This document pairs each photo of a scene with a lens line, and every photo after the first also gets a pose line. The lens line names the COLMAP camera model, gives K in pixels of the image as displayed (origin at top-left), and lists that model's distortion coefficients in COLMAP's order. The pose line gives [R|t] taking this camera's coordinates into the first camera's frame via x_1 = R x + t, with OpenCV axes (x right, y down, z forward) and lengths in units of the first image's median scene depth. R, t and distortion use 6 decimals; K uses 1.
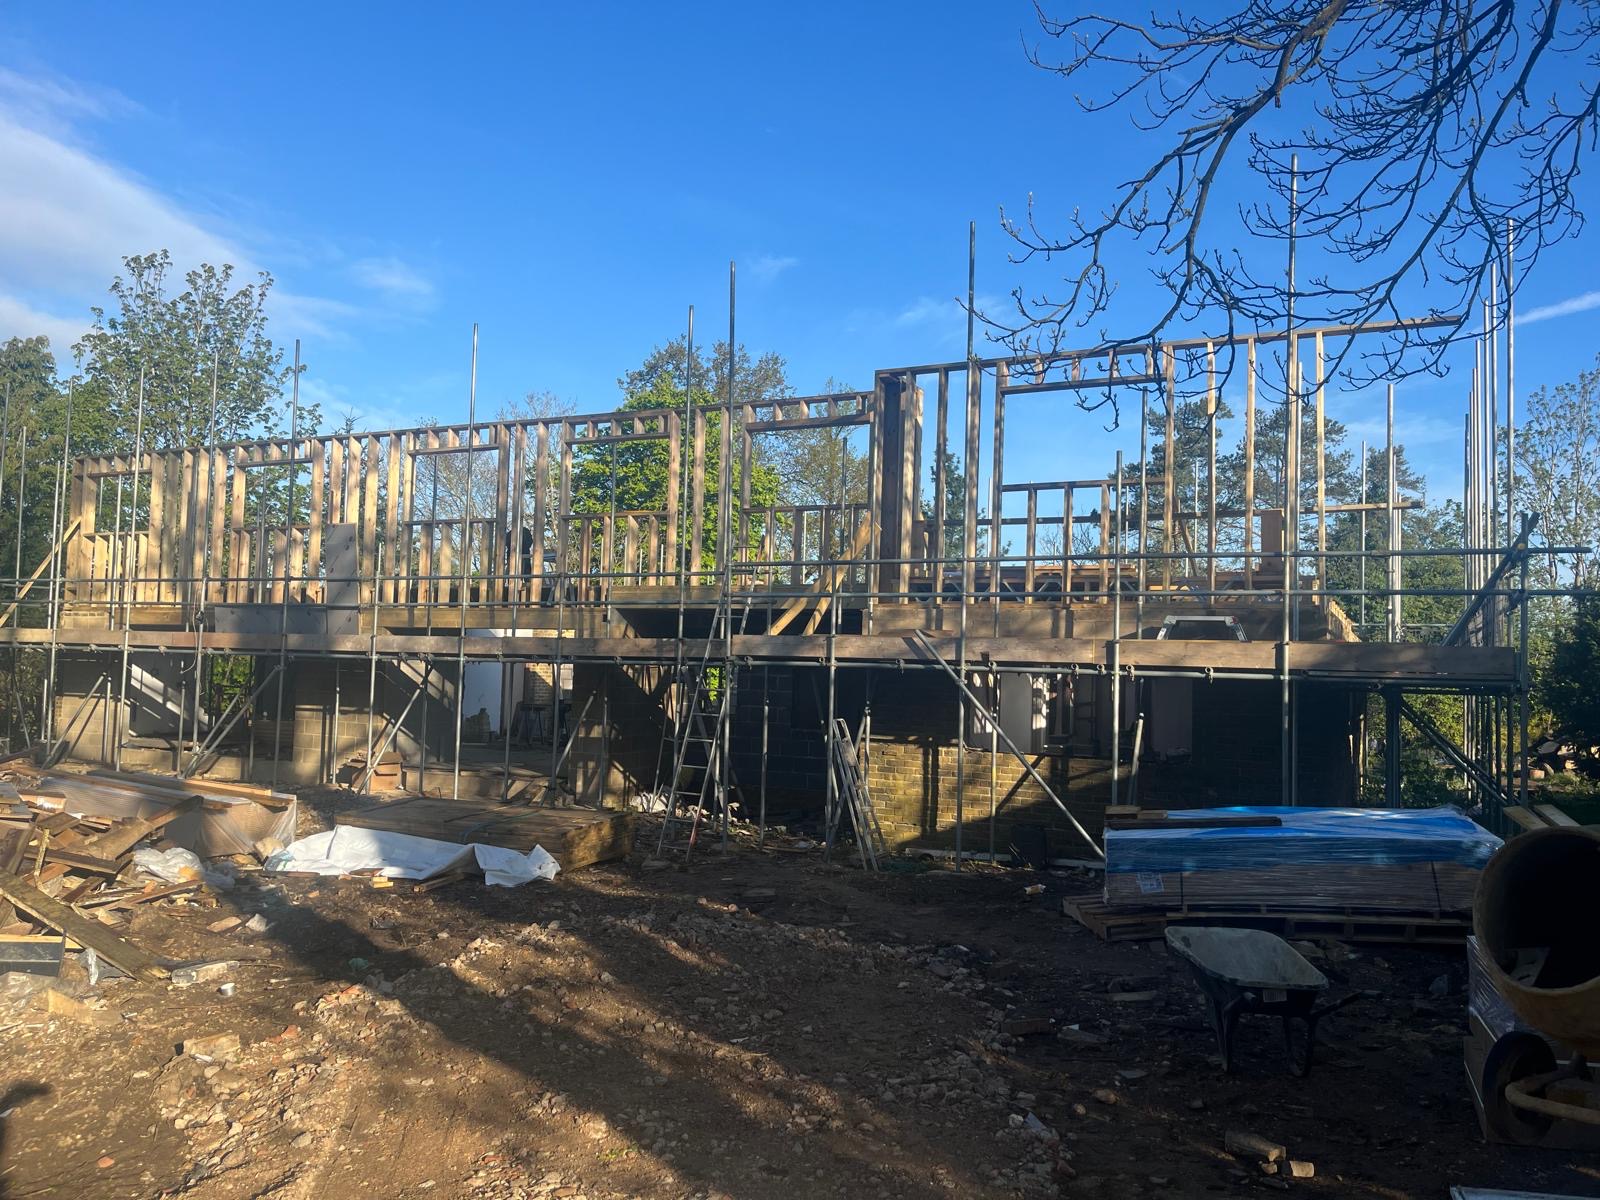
lens RADIAL K [[1196.0, 0, 800.3], [0, 1196.0, 595.0], [0, 0, 1]] dist [0.069937, -0.093145]
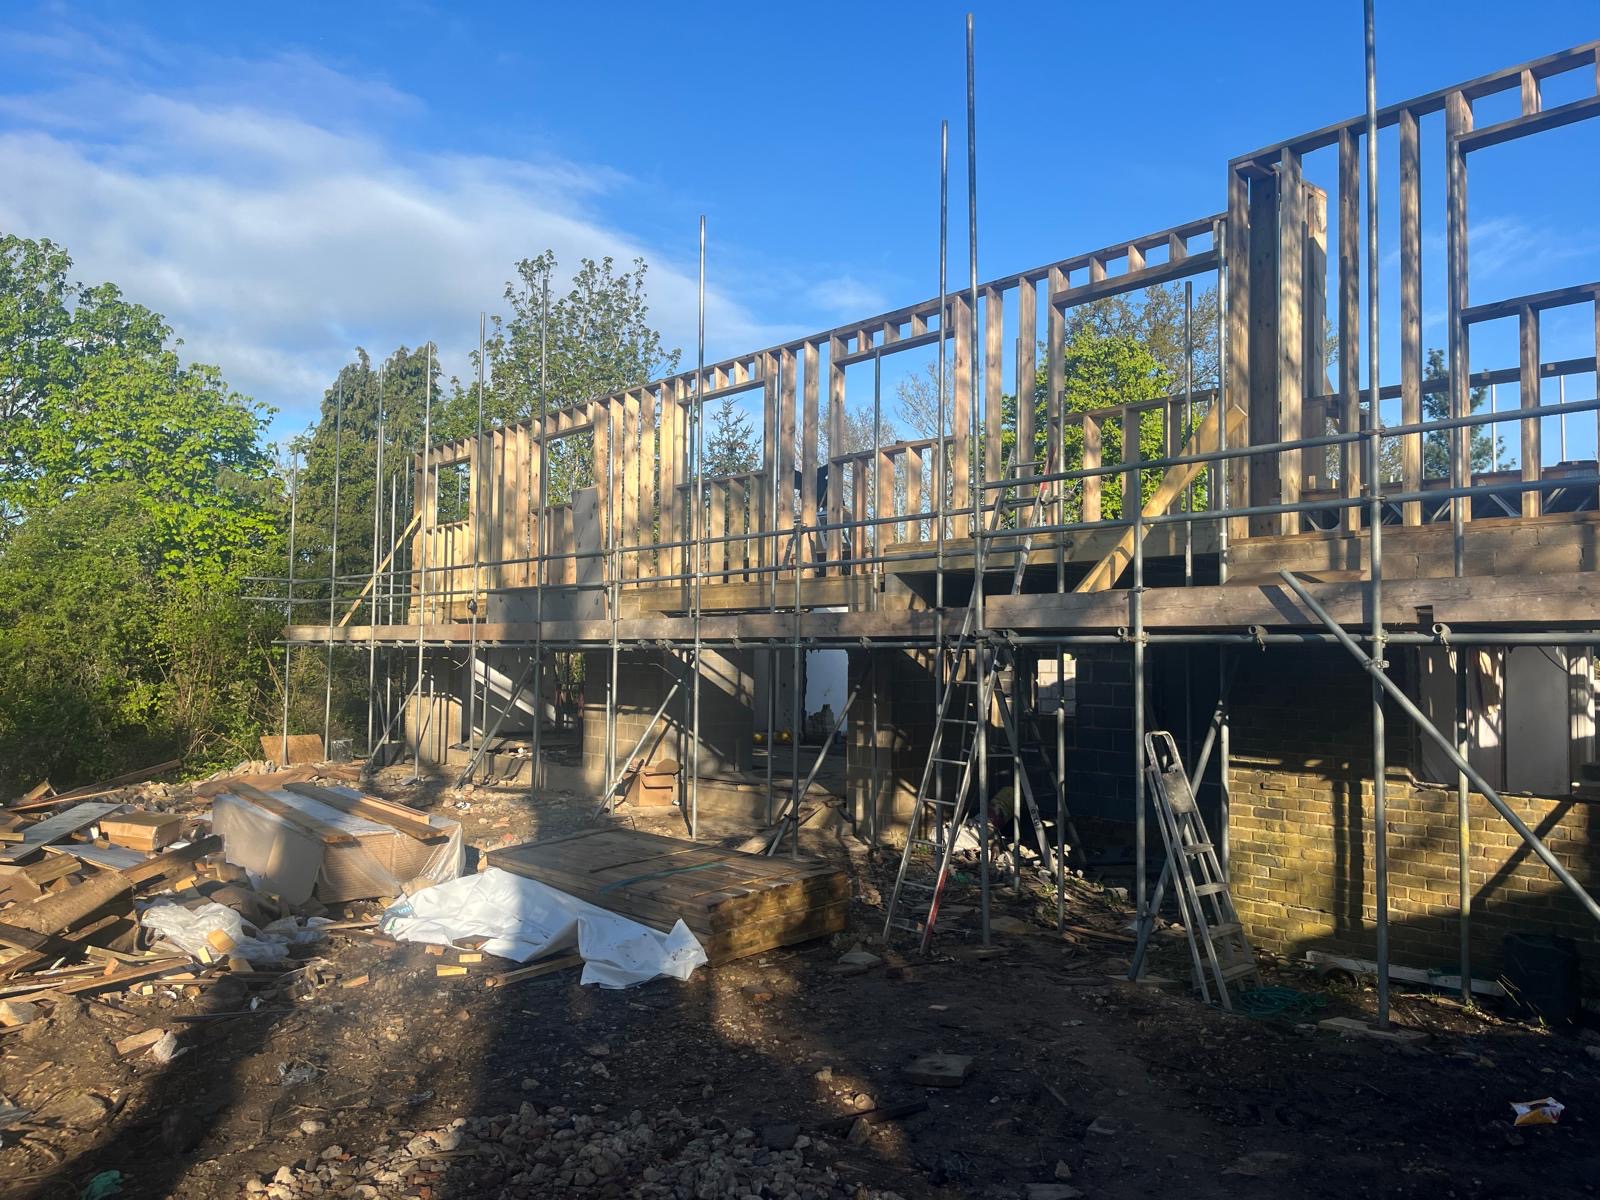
lens RADIAL K [[1196.0, 0, 801.4], [0, 1196.0, 589.6], [0, 0, 1]] dist [0.069937, -0.093145]
pose [[0.925407, -0.040180, -0.376839, 0.087970], [0.041240, 0.999135, -0.005257, 0.027487], [0.376724, -0.010676, 0.926264, 0.356952]]
